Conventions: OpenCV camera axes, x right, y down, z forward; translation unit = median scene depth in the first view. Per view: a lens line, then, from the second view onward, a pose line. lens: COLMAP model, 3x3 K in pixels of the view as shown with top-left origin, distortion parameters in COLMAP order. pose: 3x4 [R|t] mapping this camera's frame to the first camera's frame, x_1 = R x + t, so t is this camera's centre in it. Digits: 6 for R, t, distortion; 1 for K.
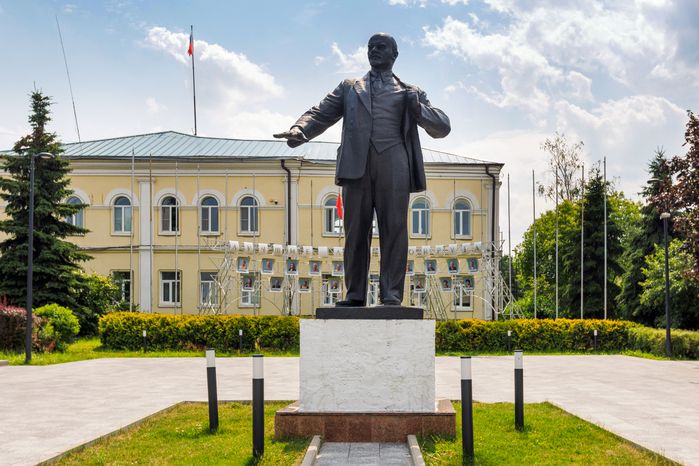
lens RADIAL K [[661.6, 0, 350.4], [0, 661.6, 233.0], [0, 0, 1]] dist [0.005570, 0.000000]
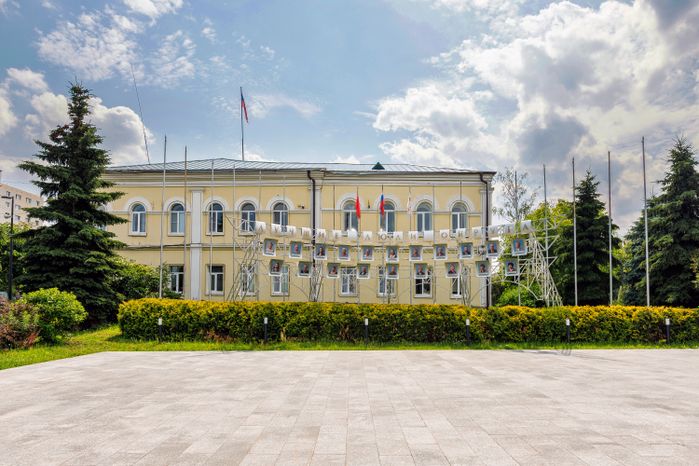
lens RADIAL K [[424.6, 0, 339.0], [0, 424.6, 213.3], [0, 0, 1]] dist [0.005325, -0.000728]
pose [[0.999723, -0.003803, -0.023217, -0.044808], [0.001847, 0.996491, -0.083682, 0.046081], [0.023454, 0.083616, 0.996222, 0.357995]]
